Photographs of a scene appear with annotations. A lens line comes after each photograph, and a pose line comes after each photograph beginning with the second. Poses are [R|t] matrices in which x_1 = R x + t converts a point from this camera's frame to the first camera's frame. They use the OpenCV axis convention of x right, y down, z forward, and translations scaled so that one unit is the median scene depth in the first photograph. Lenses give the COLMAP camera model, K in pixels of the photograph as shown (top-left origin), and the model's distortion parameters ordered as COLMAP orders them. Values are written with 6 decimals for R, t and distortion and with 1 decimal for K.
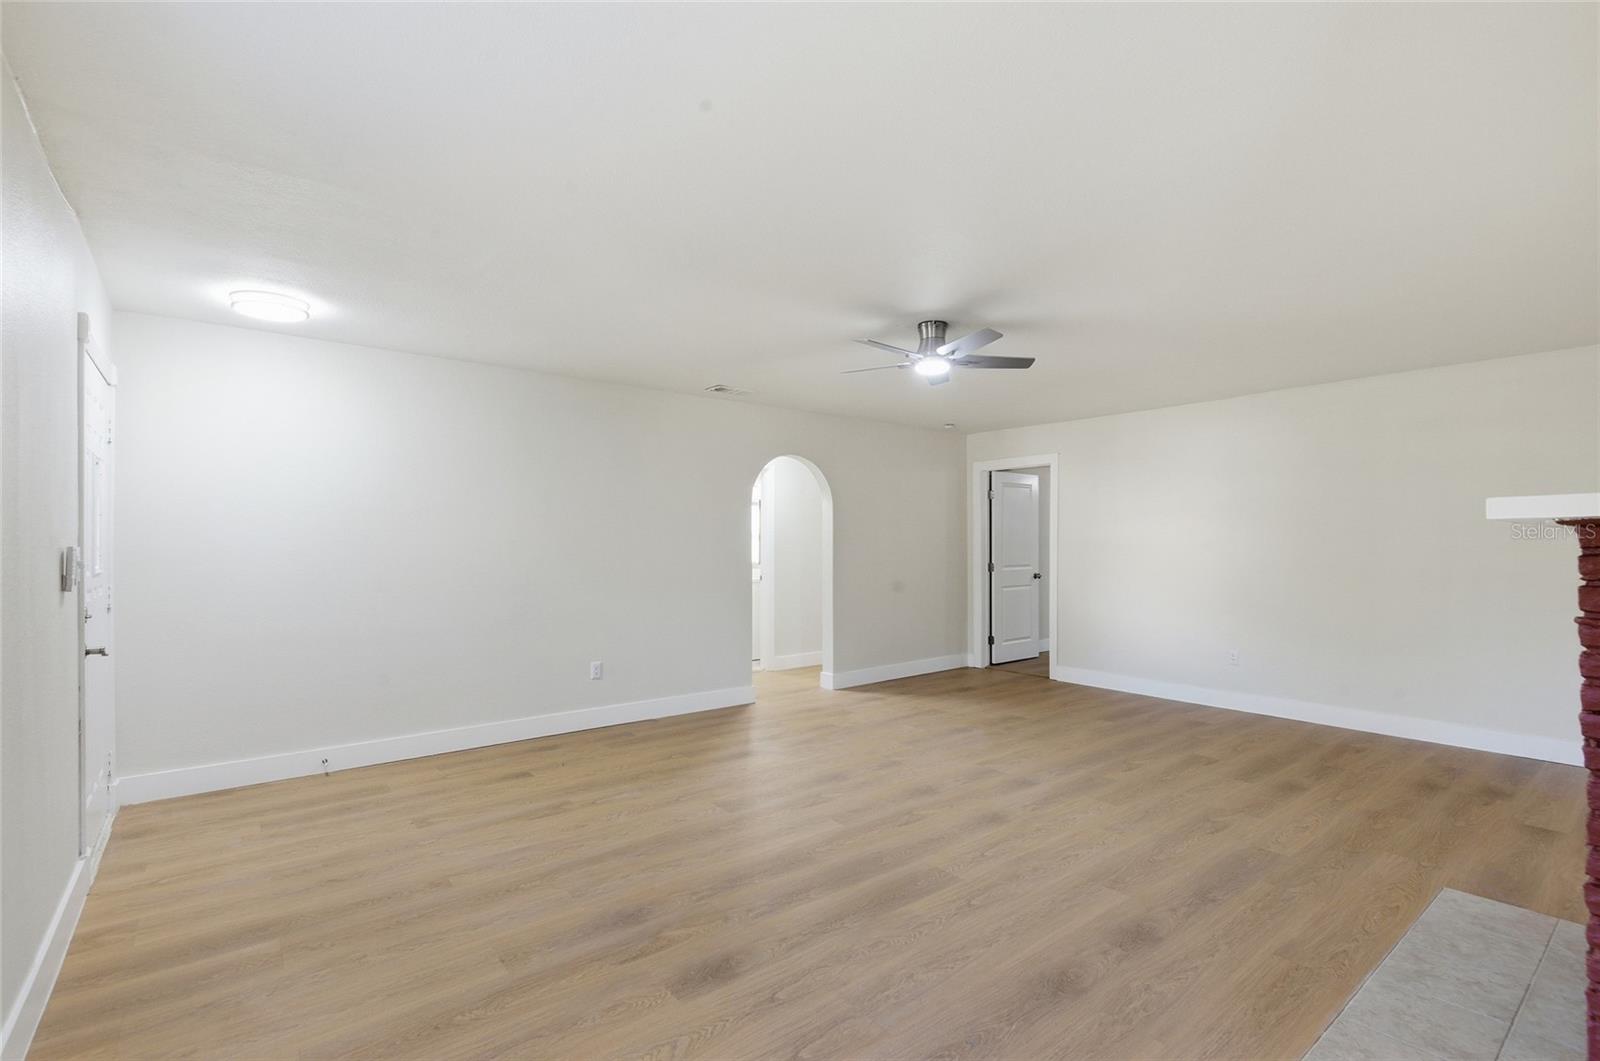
lens RADIAL K [[734.9, 0, 791.0], [0, 734.9, 544.1], [0, 0, 1]] dist [0.003772, 0.000440]
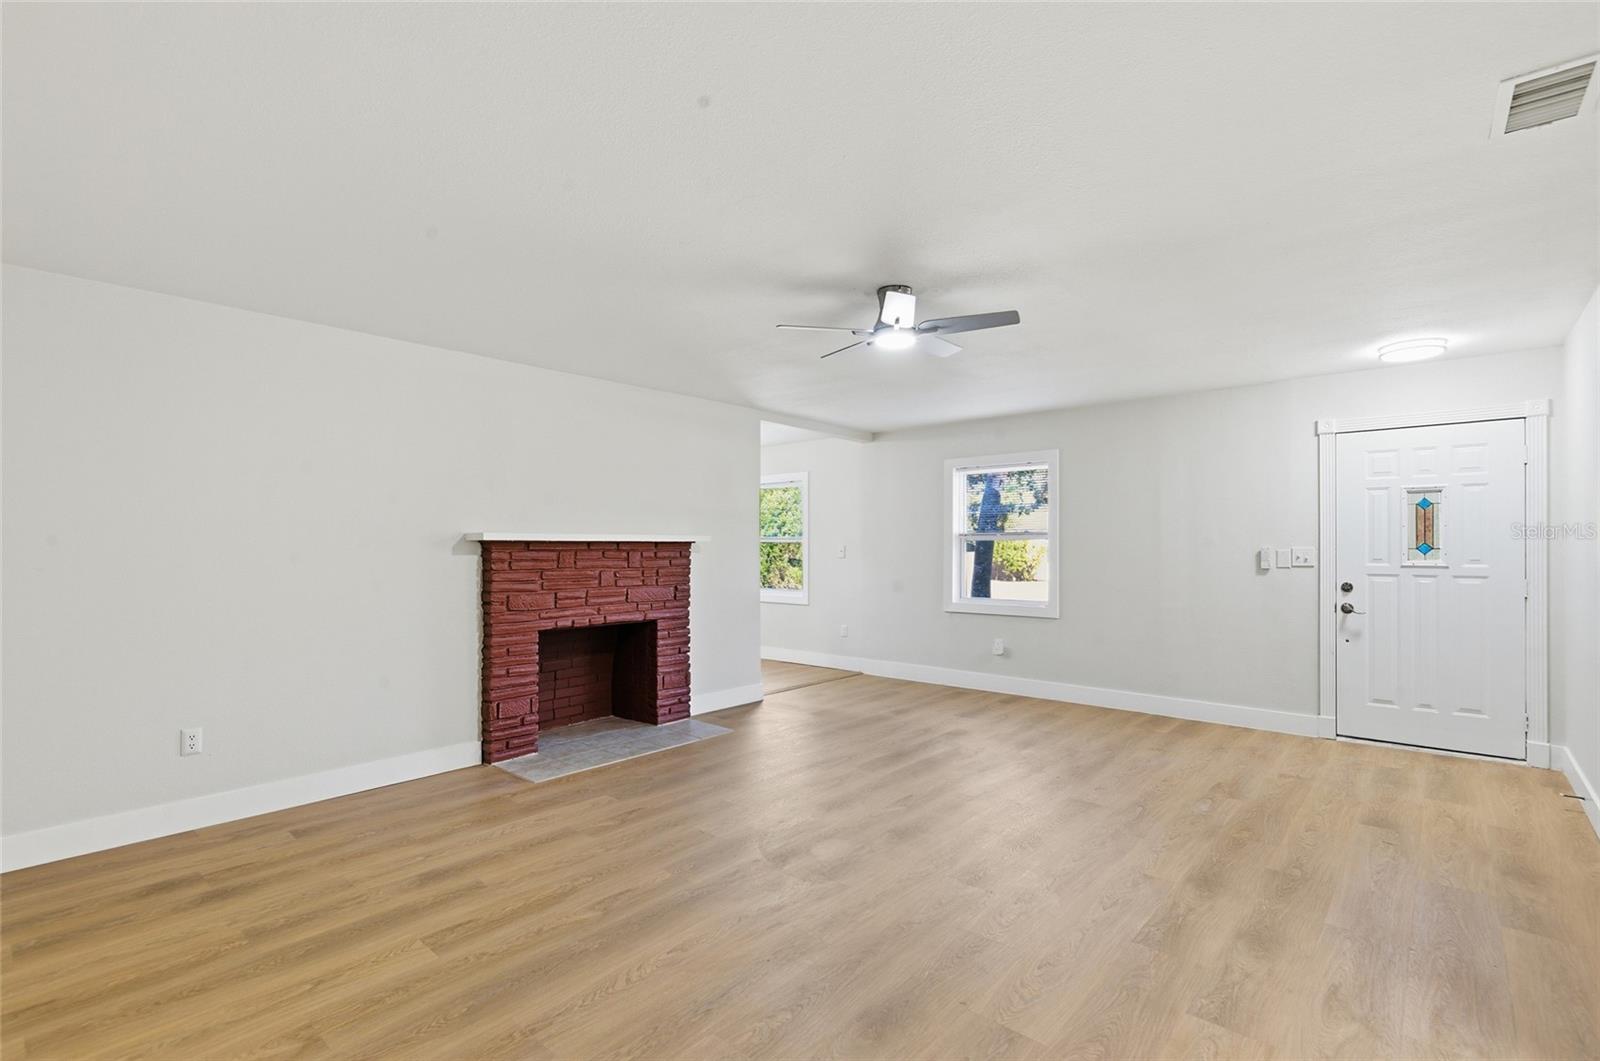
lens RADIAL K [[732.0, 0, 801.8], [0, 732.0, 545.2], [0, 0, 1]] dist [-0.000142, -0.000814]
pose [[-0.981545, 0.002782, -0.191210, 0.494101], [0.002843, 0.999996, -0.000042, -0.002475], [0.191209, -0.000585, -0.981549, 1.938585]]
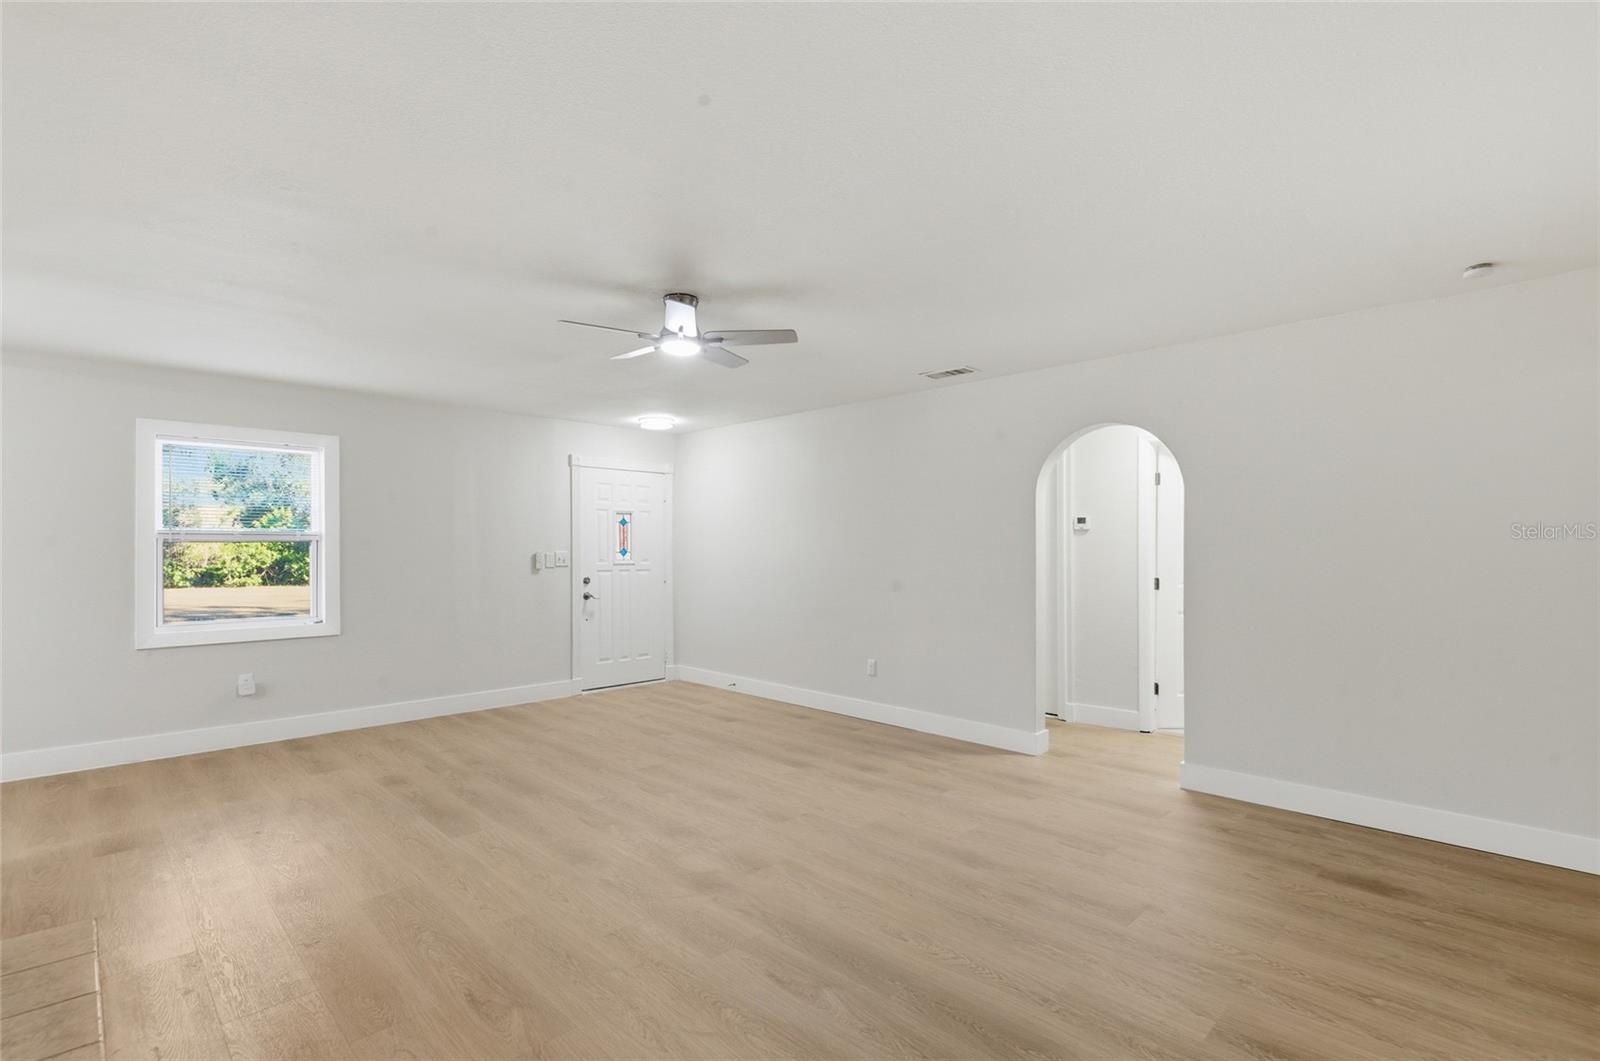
lens RADIAL K [[732.0, 0, 801.8], [0, 732.0, 545.2], [0, 0, 1]] dist [-0.000142, -0.000814]
pose [[0.125427, -0.004316, -0.992093, 1.143263], [-0.002097, 0.999987, -0.004616, -0.003243], [0.992101, 0.002660, 0.125417, 1.102164]]
